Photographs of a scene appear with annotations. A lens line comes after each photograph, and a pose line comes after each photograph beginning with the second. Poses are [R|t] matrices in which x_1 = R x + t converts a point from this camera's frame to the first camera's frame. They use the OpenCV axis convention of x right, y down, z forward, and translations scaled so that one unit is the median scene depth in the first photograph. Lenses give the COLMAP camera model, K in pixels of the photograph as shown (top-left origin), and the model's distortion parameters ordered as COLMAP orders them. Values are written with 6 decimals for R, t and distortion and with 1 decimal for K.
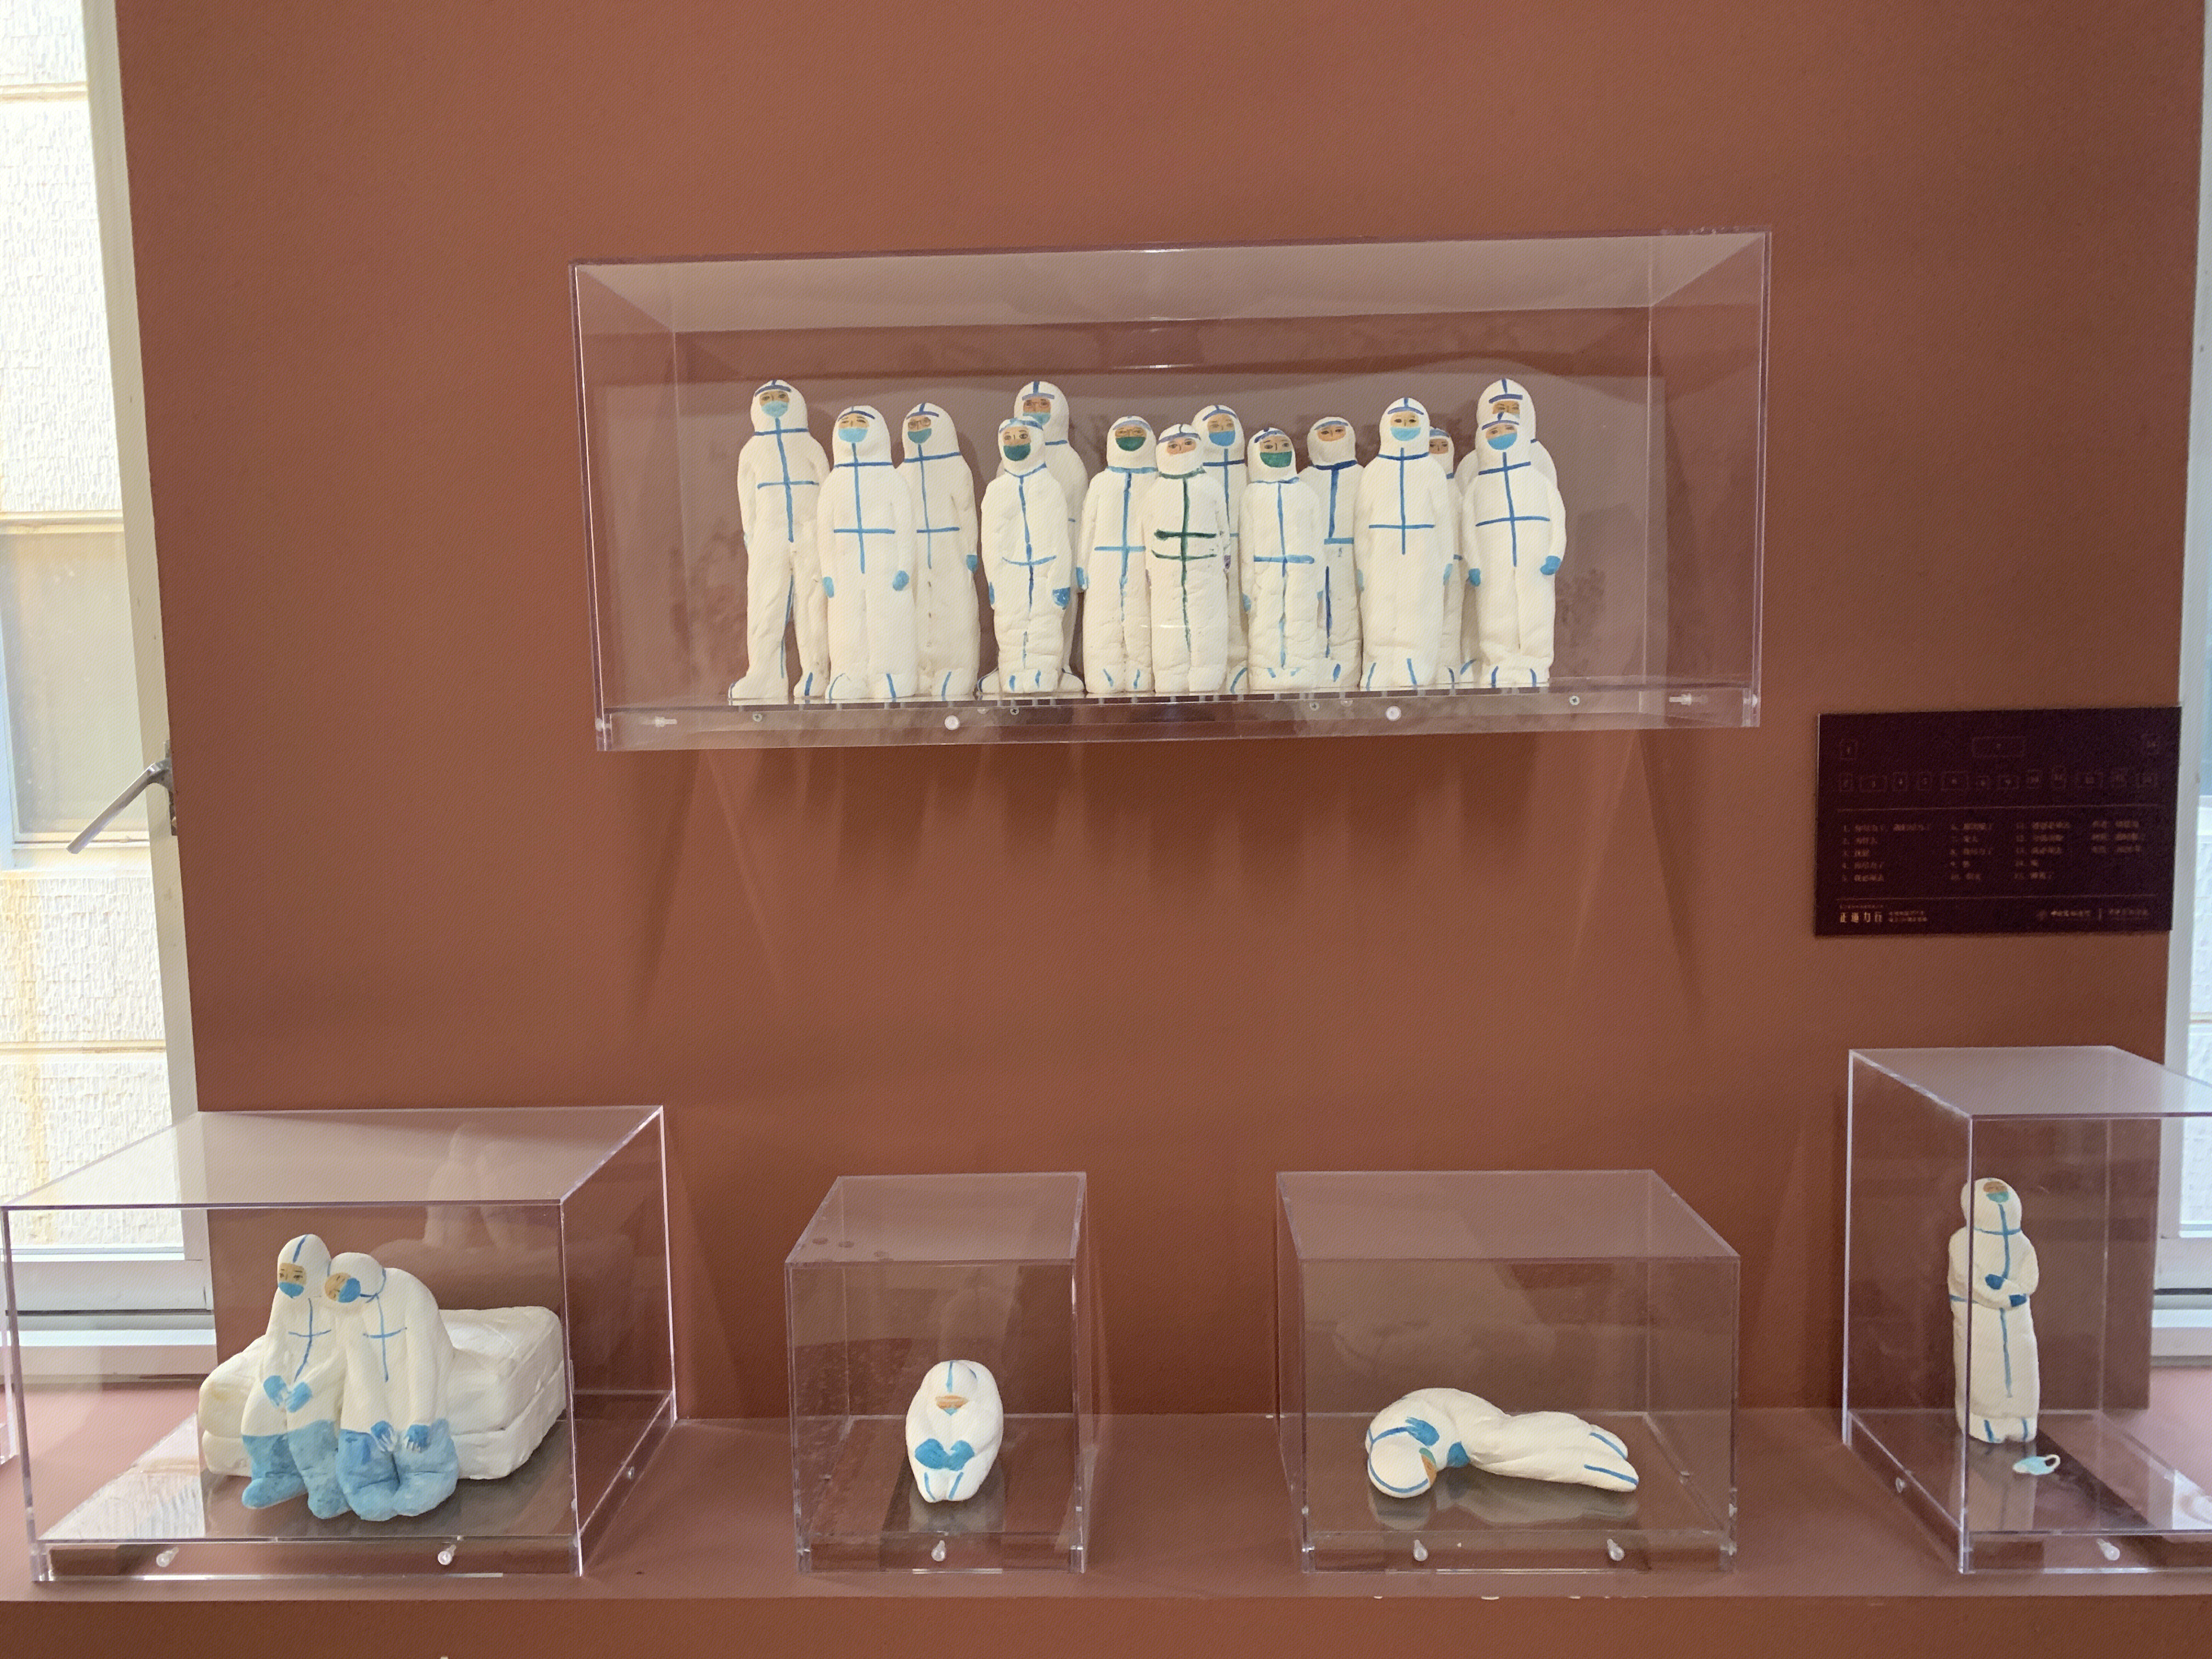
lens RADIAL K [[1682.9, 0, 1106.0], [0, 1682.9, 829.5], [0, 0, 1]] dist [0.182677, -0.556183]
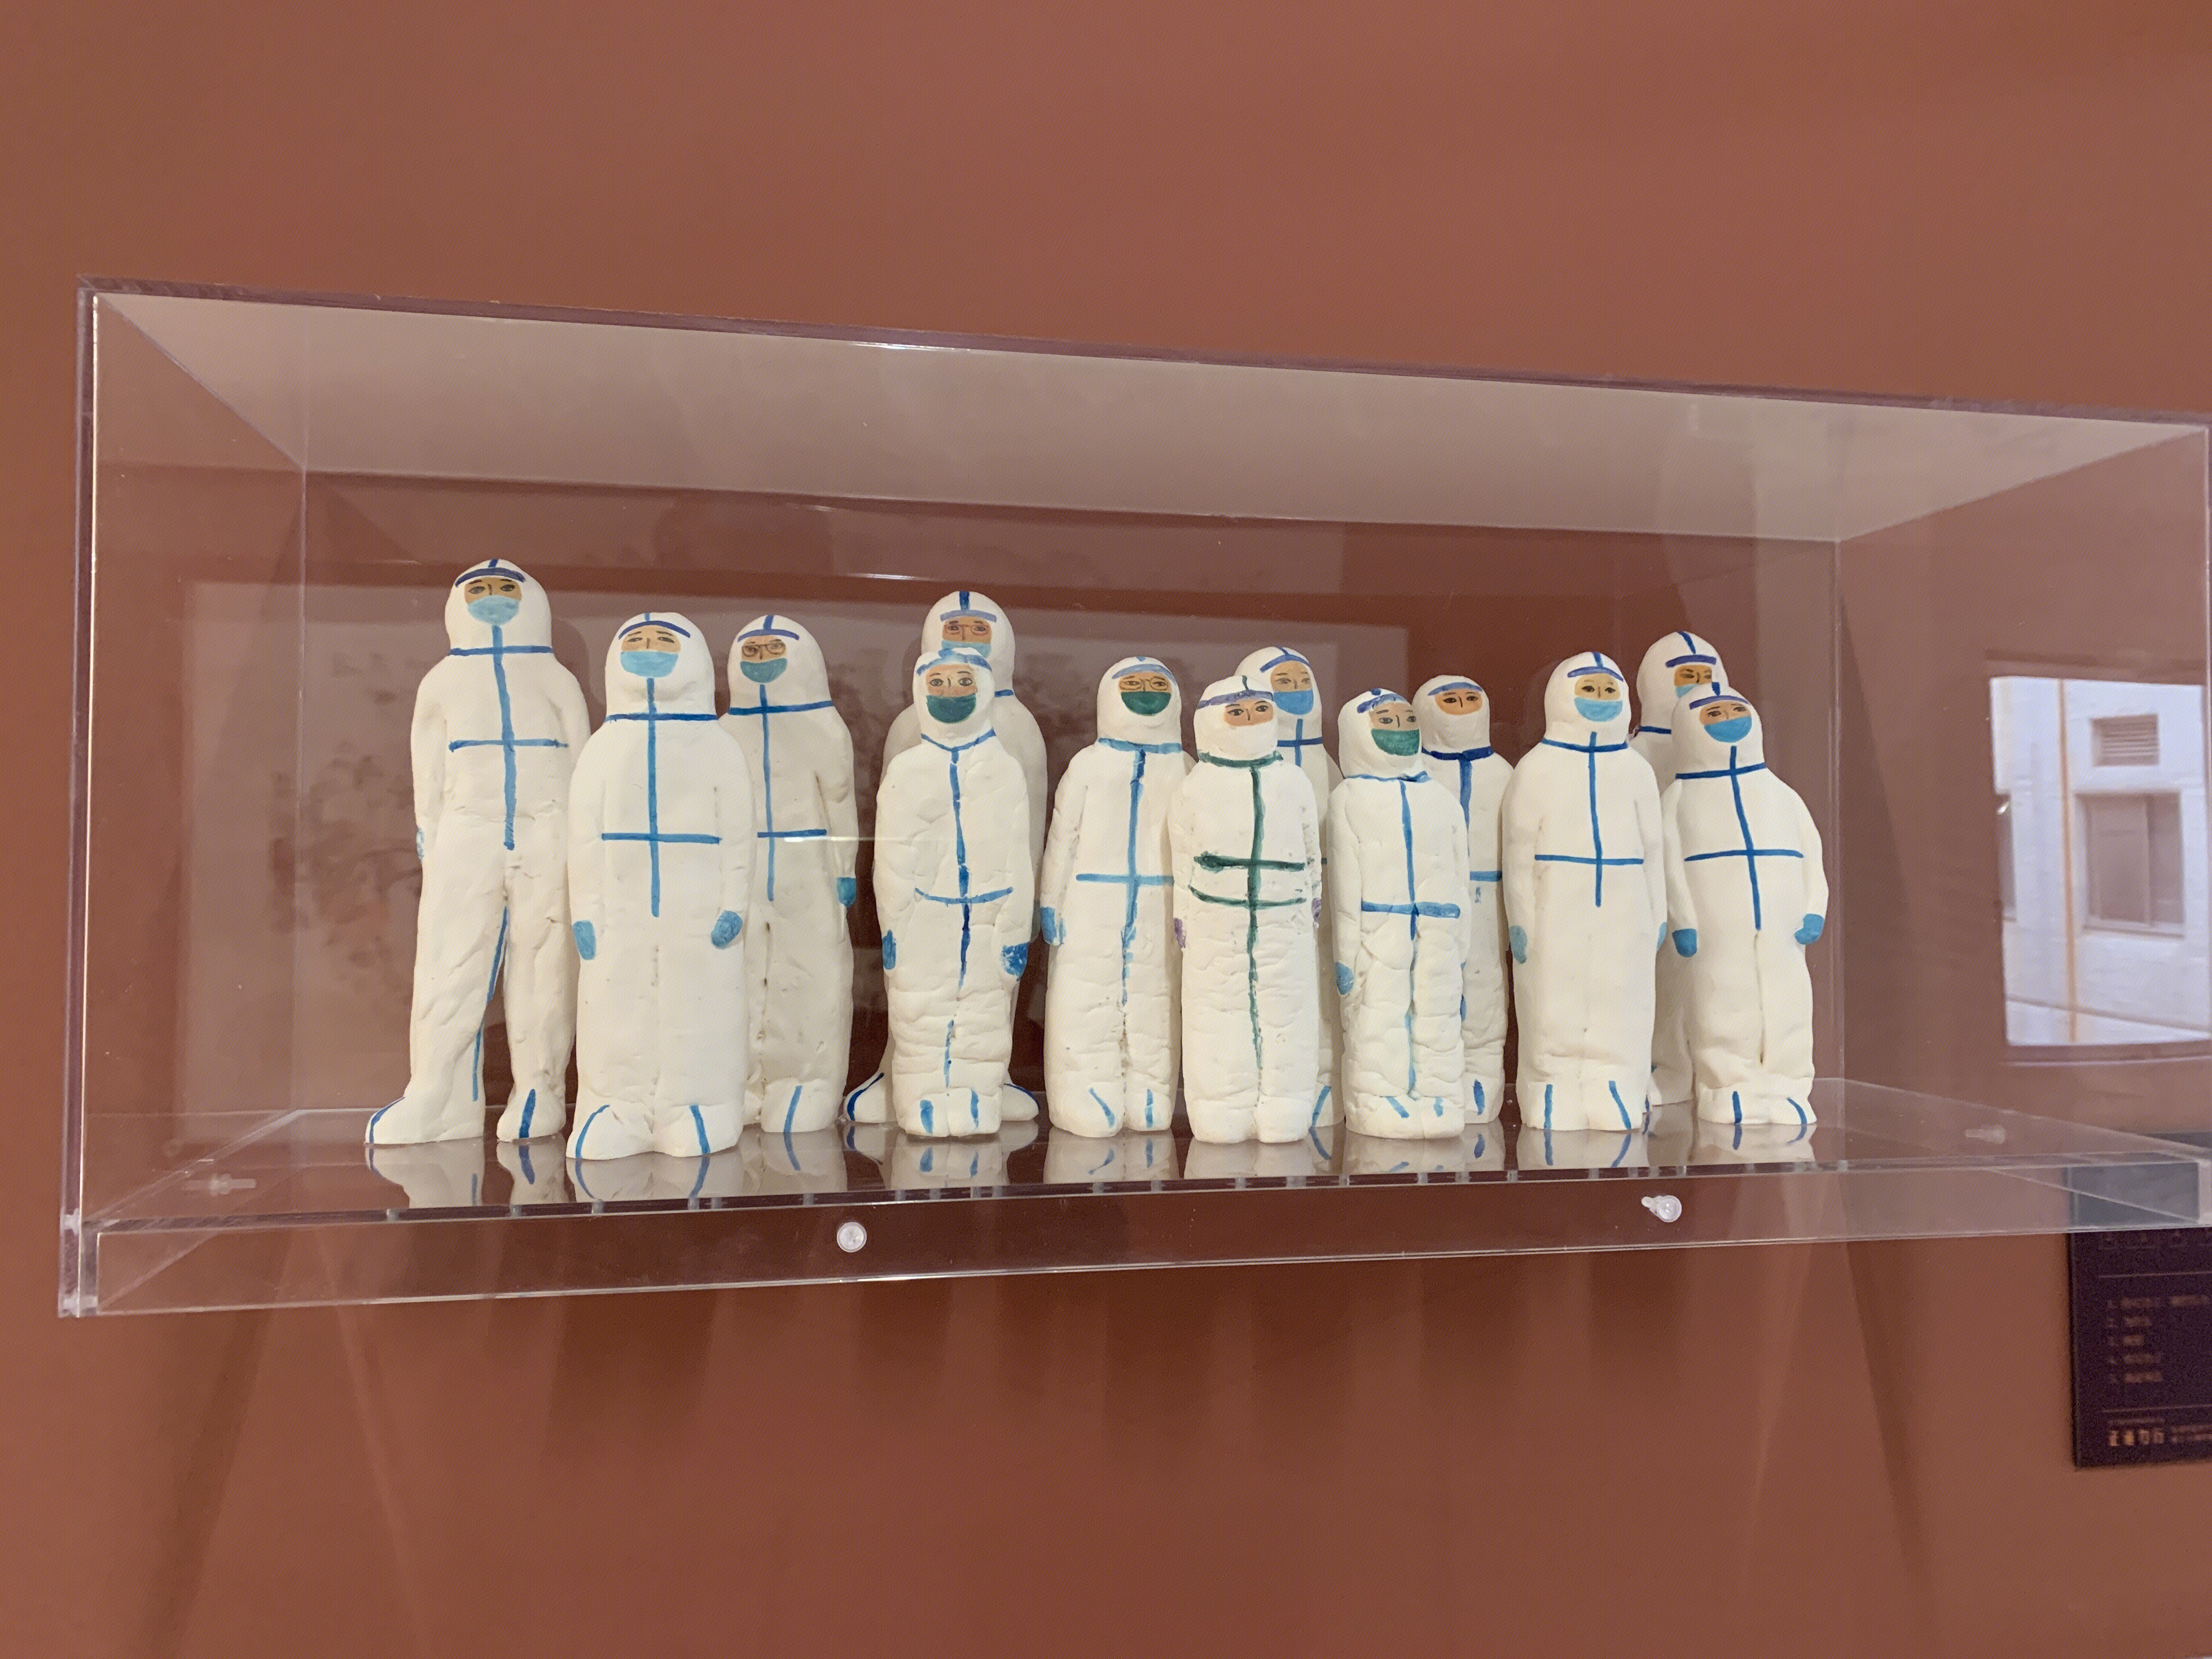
lens RADIAL K [[1598.8, 0, 1106.0], [0, 1598.8, 829.5], [0, 0, 1]] dist [0.117862, -0.121317]
pose [[0.977254, 0.030872, 0.209814, -0.111822], [-0.002594, 0.991014, -0.133736, -0.110198], [-0.212058, 0.130150, 0.968552, 0.473873]]
